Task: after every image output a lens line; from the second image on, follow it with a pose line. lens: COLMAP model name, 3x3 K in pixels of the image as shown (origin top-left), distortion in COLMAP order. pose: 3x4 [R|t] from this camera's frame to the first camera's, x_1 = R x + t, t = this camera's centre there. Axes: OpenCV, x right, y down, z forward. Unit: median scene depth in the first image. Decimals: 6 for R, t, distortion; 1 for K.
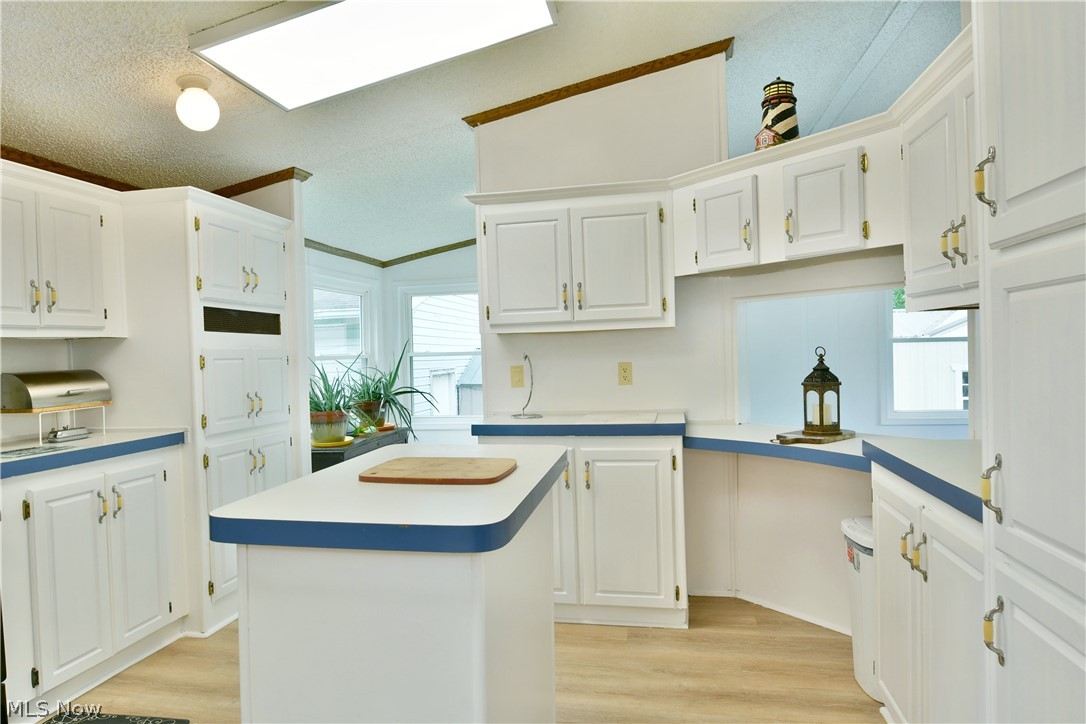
lens RADIAL K [[662.1, 0, 541.9], [0, 662.1, 358.0], [0, 0, 1]] dist [-0.009740, -0.006432]
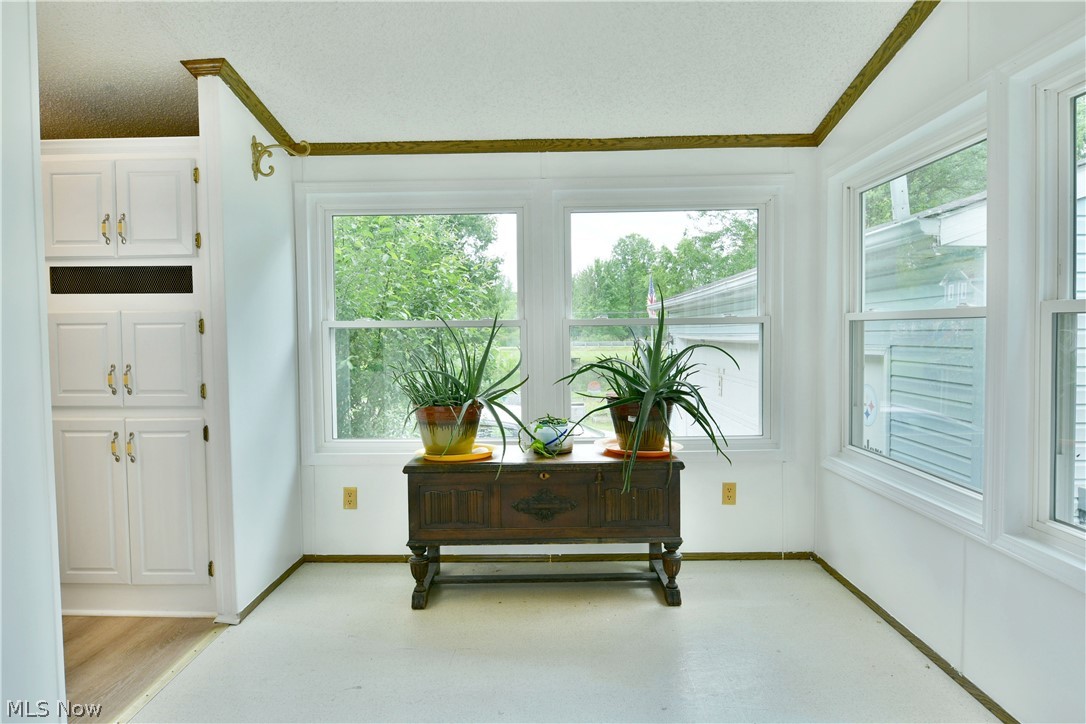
lens RADIAL K [[662.1, 0, 537.6], [0, 662.1, 366.6], [0, 0, 1]] dist [-0.009740, -0.006432]
pose [[0.151626, 0.063884, -0.986371, 0.461047], [-0.003209, 0.997936, 0.064140, -0.000362], [0.988433, -0.006560, 0.151517, 1.390229]]
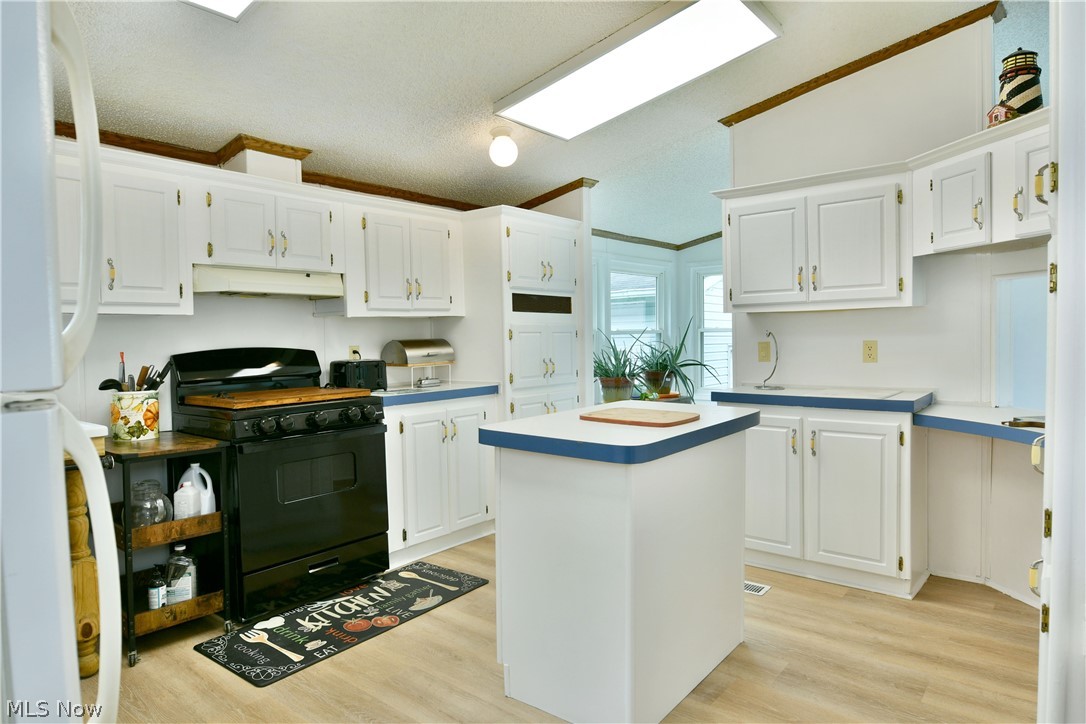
lens RADIAL K [[662.1, 0, 540.4], [0, 662.1, 359.8], [0, 0, 1]] dist [-0.009740, -0.006432]
pose [[0.880191, 0.032138, -0.473530, 0.164245], [-0.012925, 0.998958, 0.043774, -0.001894], [0.474443, -0.032409, 0.879689, -0.149156]]
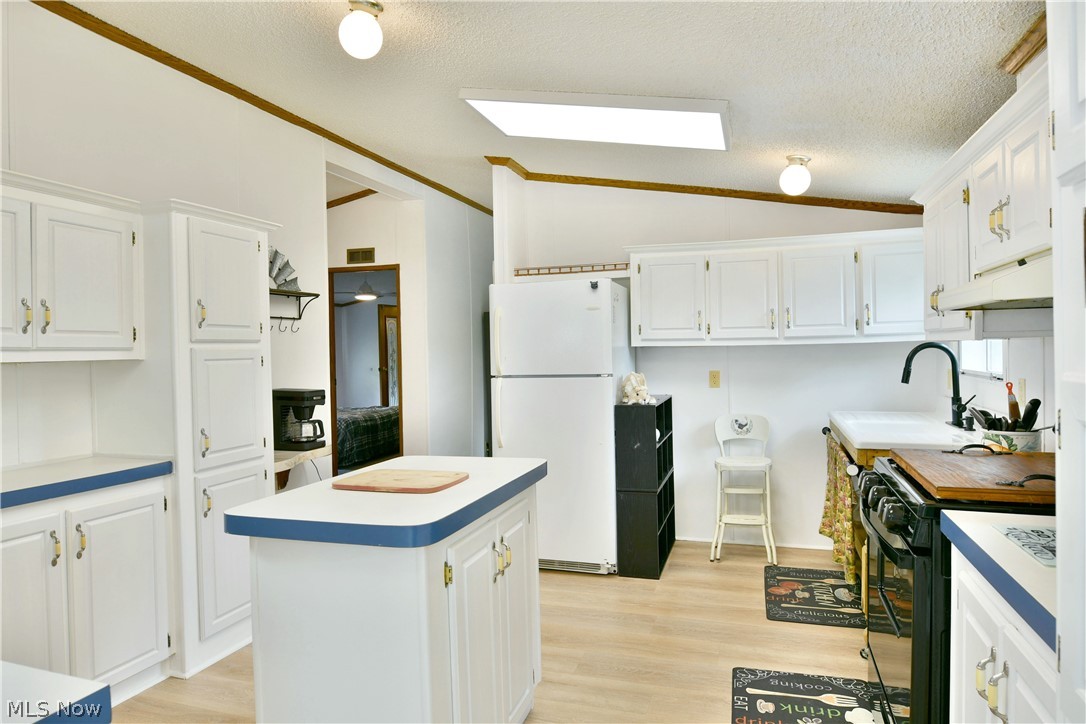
lens RADIAL K [[662.1, 0, 537.1], [0, 662.1, 353.6], [0, 0, 1]] dist [-0.009740, -0.006432]
pose [[-0.989076, 0.028786, 0.144566, -0.308763], [0.031016, 0.999432, 0.013190, -0.025766], [-0.144104, 0.017530, -0.989407, 1.158196]]
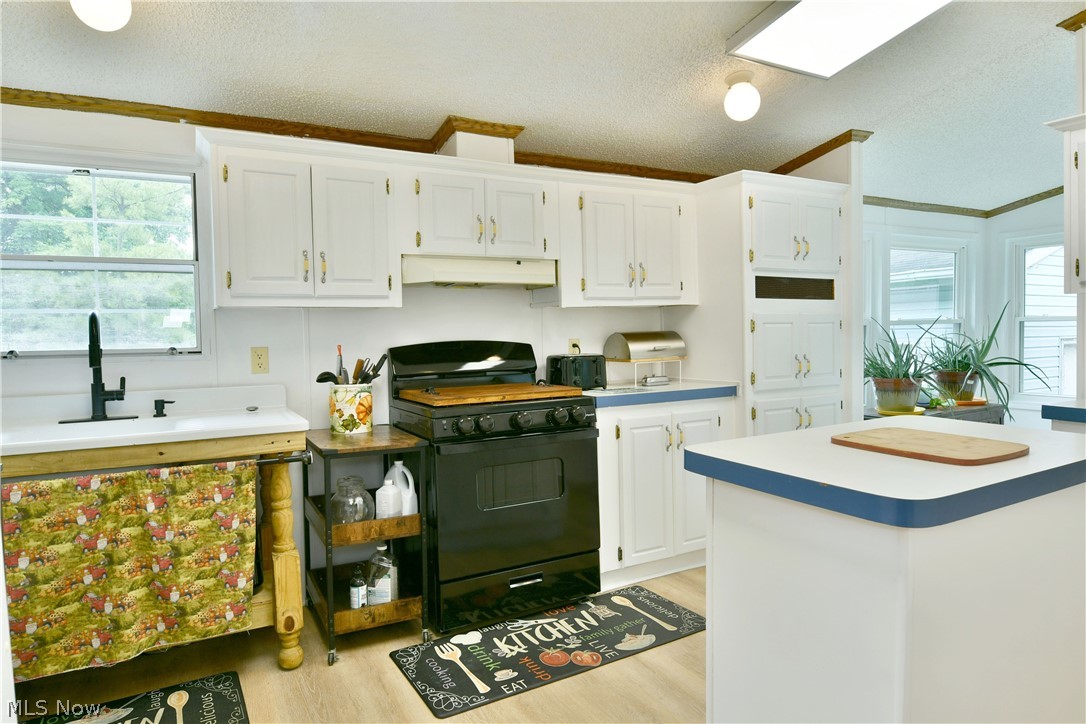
lens RADIAL K [[662.1, 0, 539.4], [0, 662.1, 357.8], [0, 0, 1]] dist [-0.009740, -0.006432]
pose [[0.635812, 0.047155, -0.770402, 0.113807], [-0.004917, 0.998359, 0.057049, -0.001493], [0.771828, -0.032485, 0.635001, -0.000761]]
